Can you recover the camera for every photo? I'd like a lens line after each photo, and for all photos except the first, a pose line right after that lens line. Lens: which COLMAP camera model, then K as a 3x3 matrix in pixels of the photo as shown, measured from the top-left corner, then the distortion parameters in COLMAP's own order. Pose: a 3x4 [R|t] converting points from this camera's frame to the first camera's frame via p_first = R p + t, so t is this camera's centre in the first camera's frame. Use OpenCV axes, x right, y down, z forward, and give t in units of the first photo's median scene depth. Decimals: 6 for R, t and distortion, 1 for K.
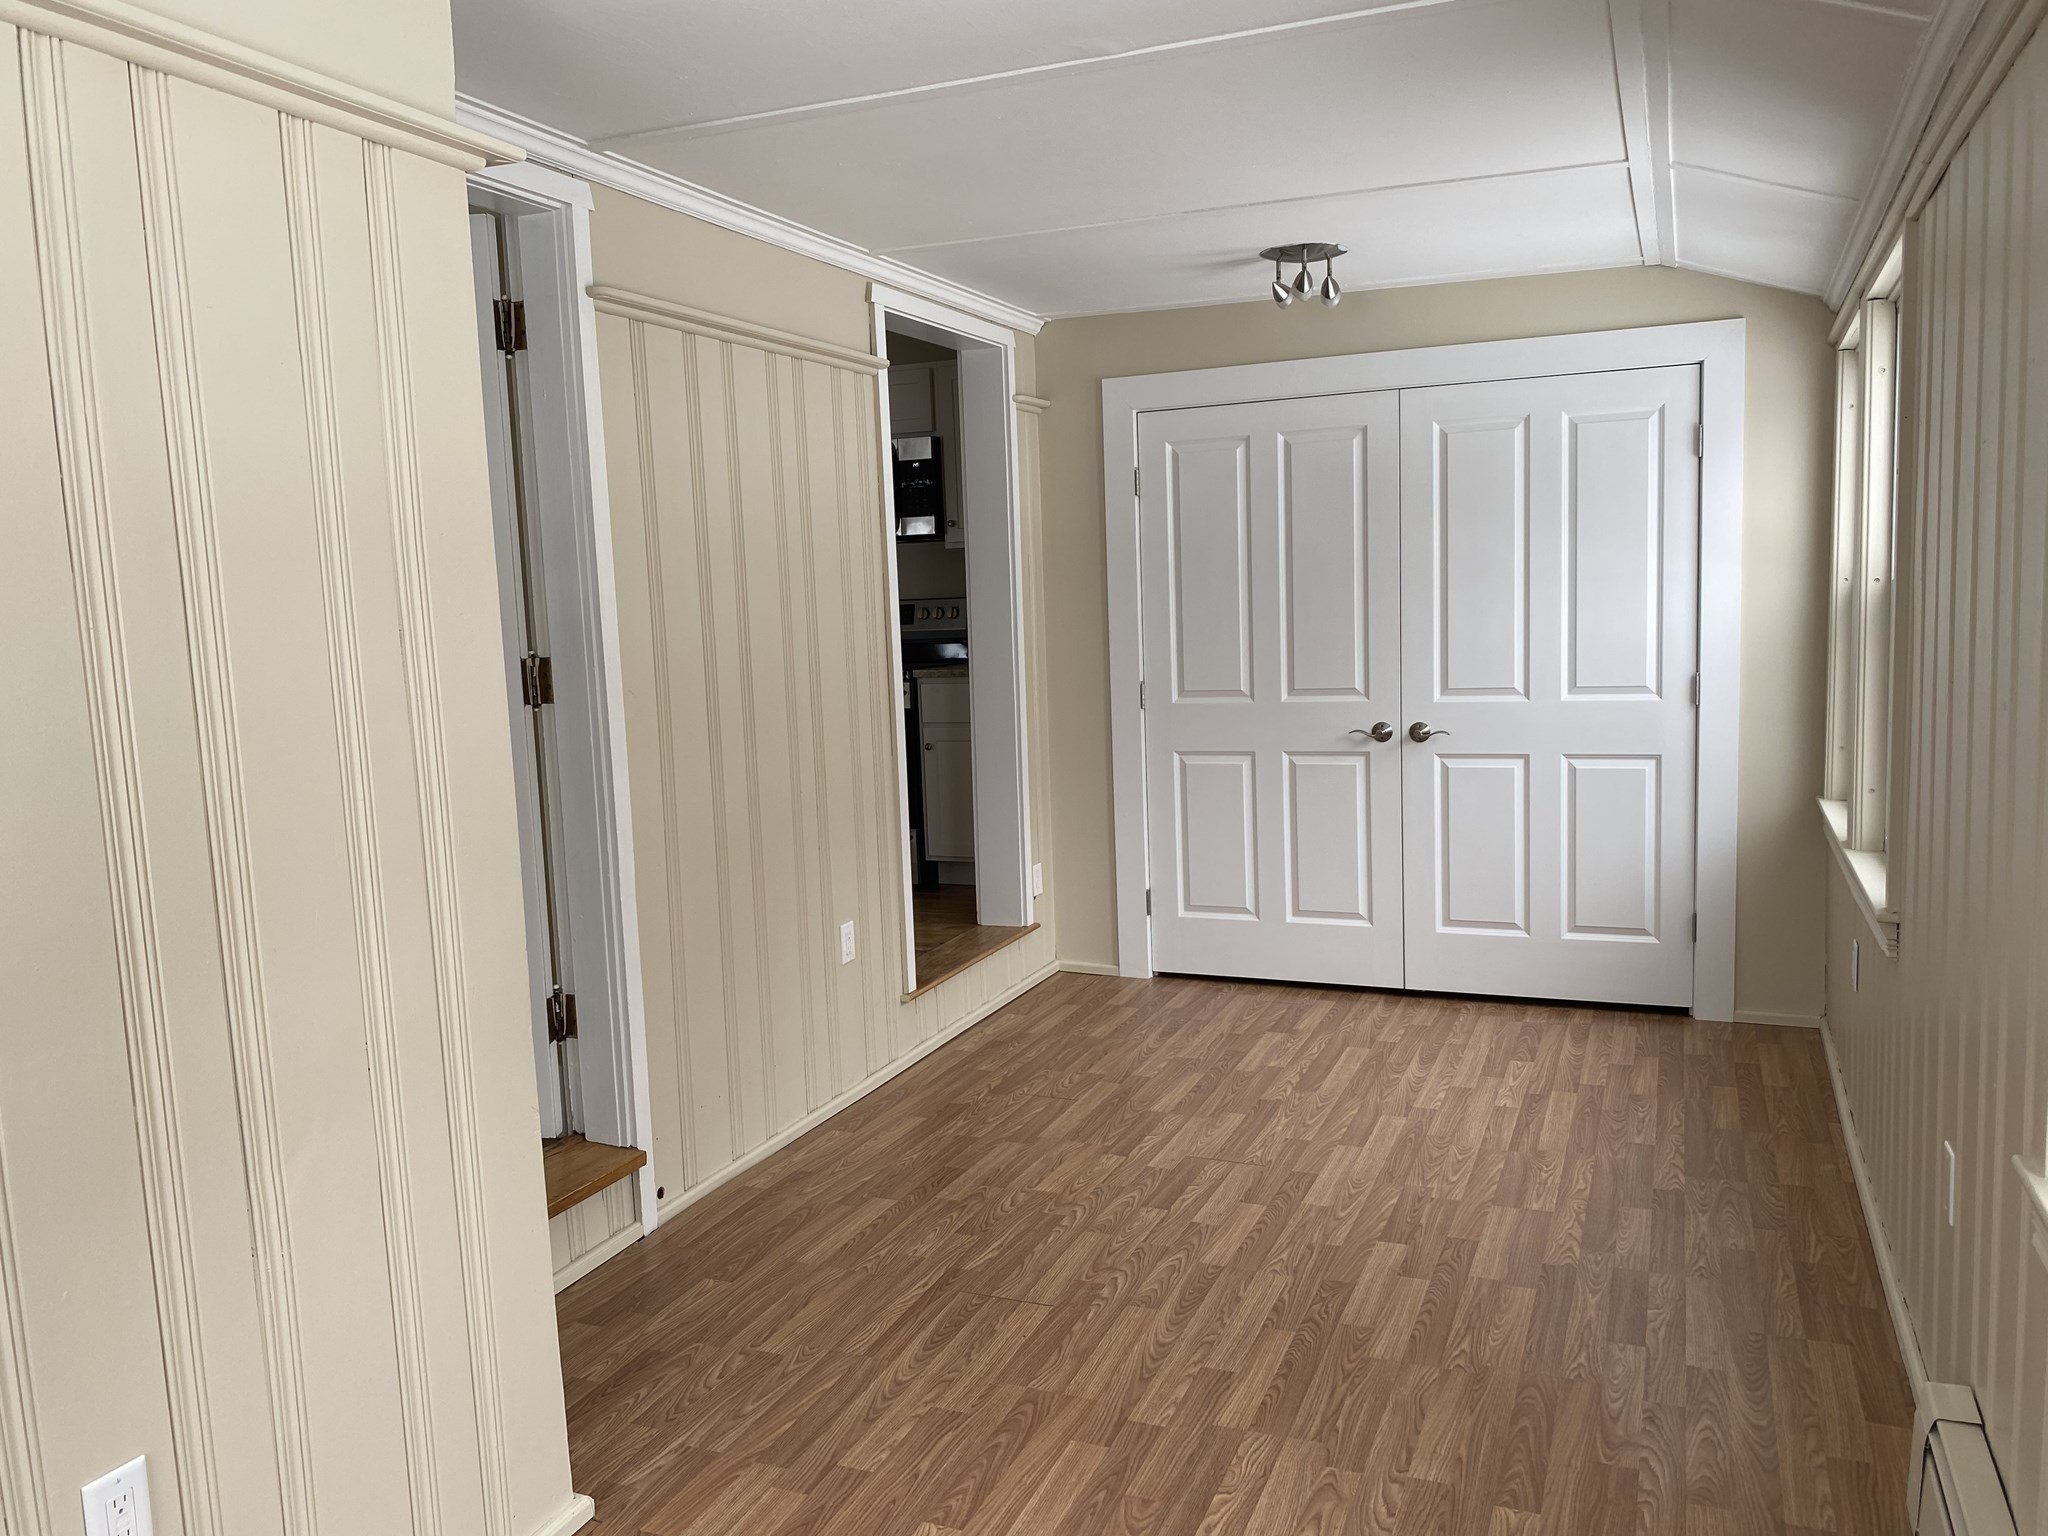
lens RADIAL K [[1550.9, 0, 1028.4], [0, 1550.9, 772.1], [0, 0, 1]] dist [-0.007083, 0.000122]
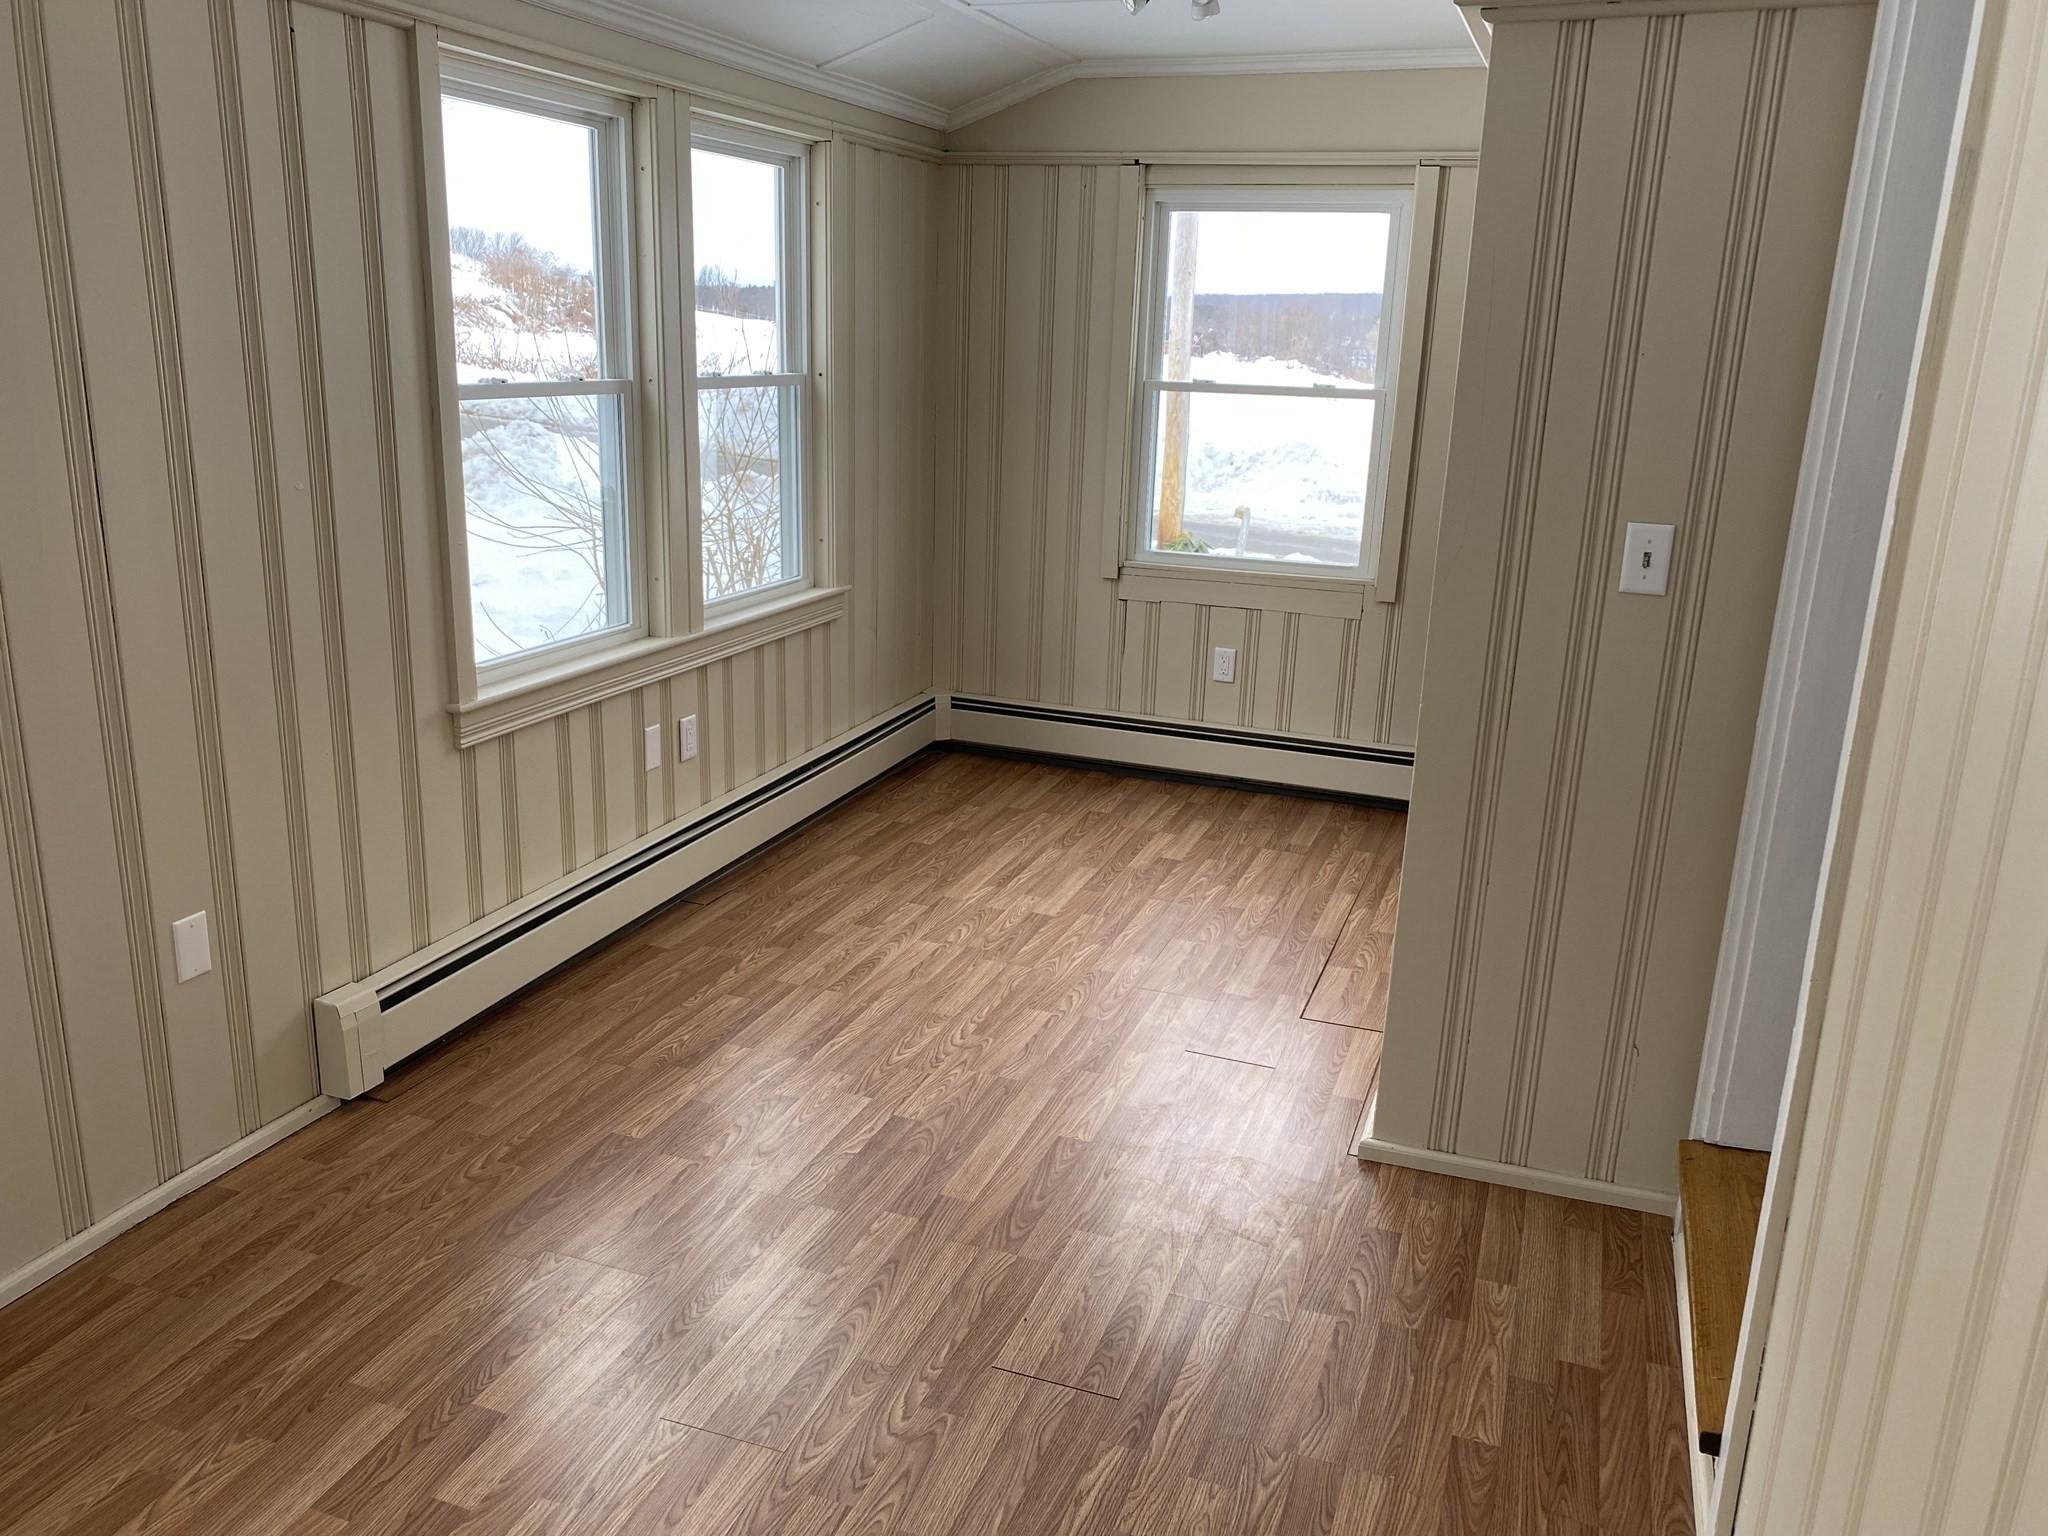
lens RADIAL K [[1550.9, 0, 1030.2], [0, 1550.9, 769.0], [0, 0, 1]] dist [-0.007083, 0.000122]
pose [[-0.998791, 0.019020, -0.045330, 0.028744], [0.000241, 0.924002, 0.382388, -0.247422], [0.049158, 0.381915, -0.922889, 1.742795]]
